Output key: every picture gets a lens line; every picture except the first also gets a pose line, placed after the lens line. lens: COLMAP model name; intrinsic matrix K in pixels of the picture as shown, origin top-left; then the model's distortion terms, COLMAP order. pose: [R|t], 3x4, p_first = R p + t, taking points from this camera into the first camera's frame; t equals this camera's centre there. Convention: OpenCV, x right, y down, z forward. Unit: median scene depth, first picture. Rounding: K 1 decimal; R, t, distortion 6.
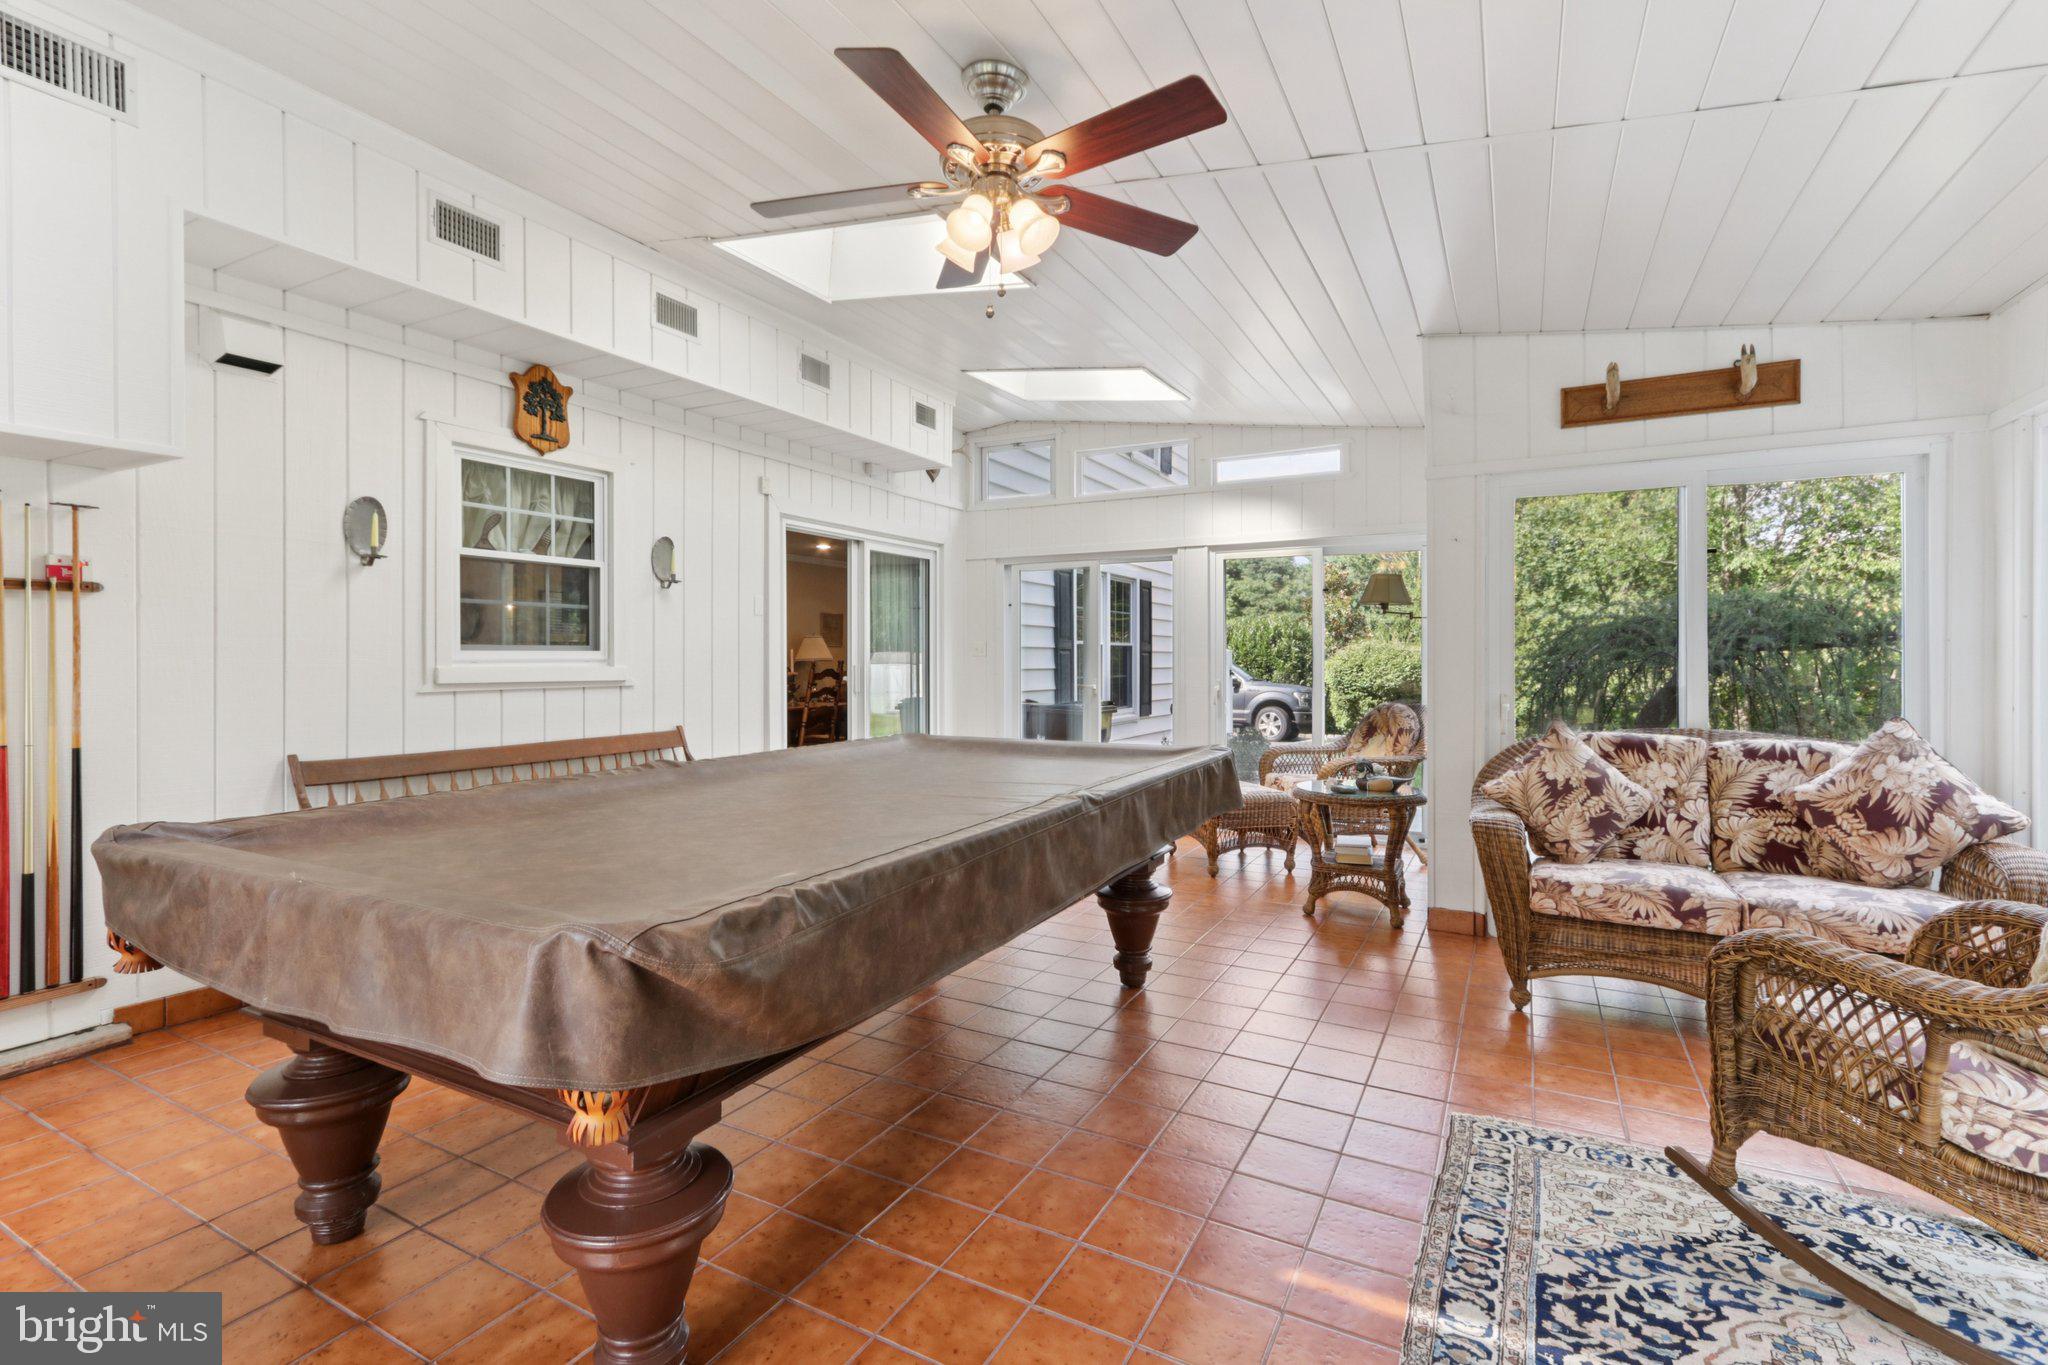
lens RADIAL K [[944.1, 0, 1013.9], [0, 944.1, 652.3], [0, 0, 1]] dist [0.018148, -0.000052]
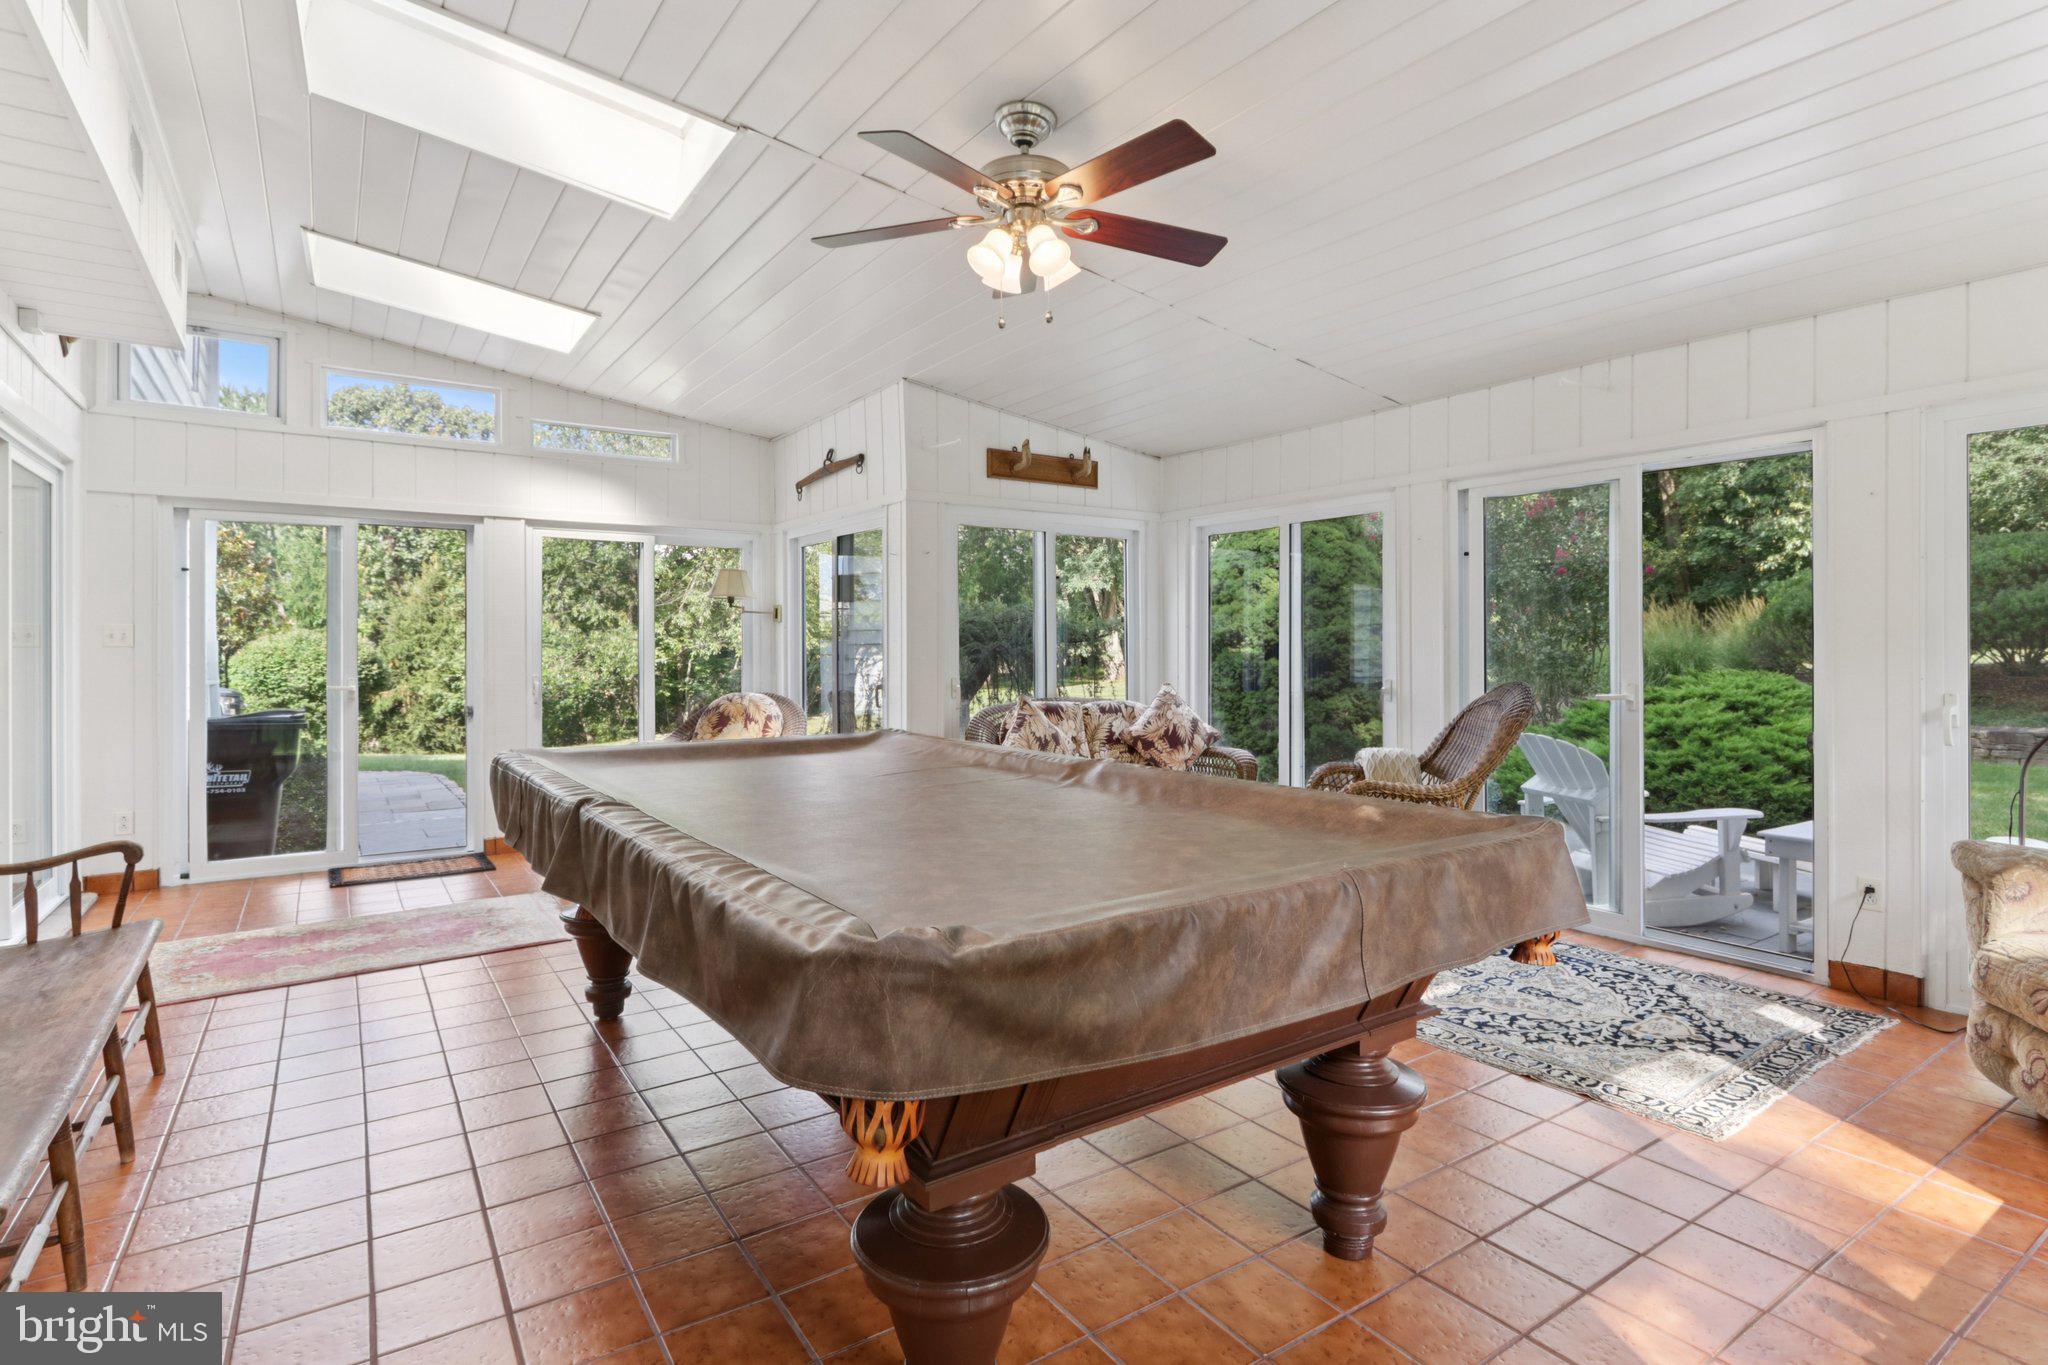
lens RADIAL K [[1017.8, 0, 1019.3], [0, 1017.8, 652.0], [0, 0, 1]] dist [-0.003008, 0.002427]
pose [[0.466898, -0.001784, 0.884309, -0.770162], [-0.003982, 0.999984, 0.004120, 0.003862], [-0.884302, -0.005445, 0.466883, 0.338526]]
